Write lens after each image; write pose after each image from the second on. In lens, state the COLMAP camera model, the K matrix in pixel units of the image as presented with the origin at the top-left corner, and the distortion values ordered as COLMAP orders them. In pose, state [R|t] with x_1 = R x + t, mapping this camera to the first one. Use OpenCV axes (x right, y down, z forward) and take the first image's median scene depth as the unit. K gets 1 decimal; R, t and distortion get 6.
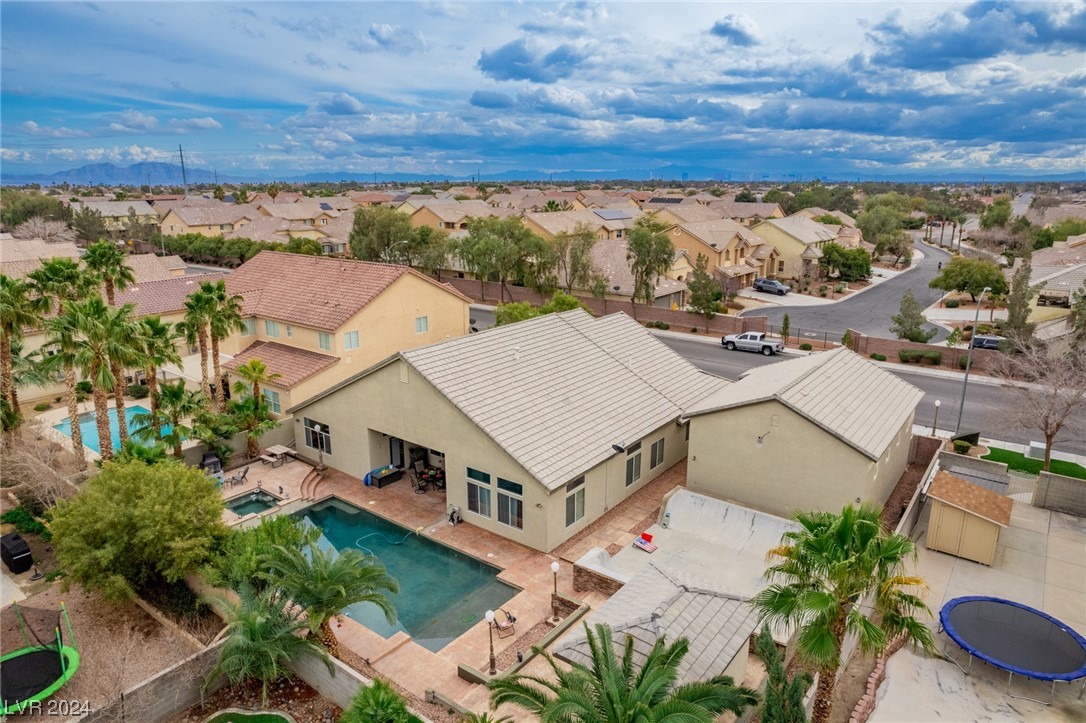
lens RADIAL K [[689.4, 0, 544.1], [0, 689.4, 359.6], [0, 0, 1]] dist [-0.034196, 0.024569]
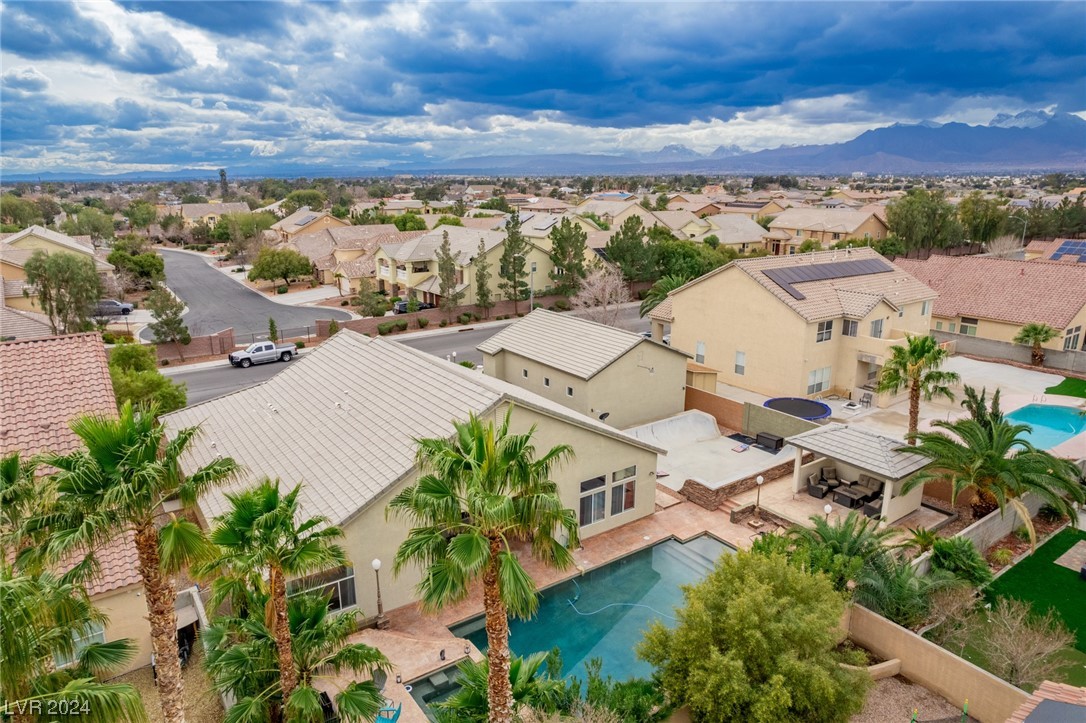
lens RADIAL K [[689.4, 0, 544.6], [0, 689.4, 364.1], [0, 0, 1]] dist [-0.034196, 0.024569]
pose [[0.289261, -0.248751, 0.924365, -0.464672], [0.243280, 0.953044, 0.180339, -0.088208], [-0.925820, 0.172714, 0.336194, 0.337862]]
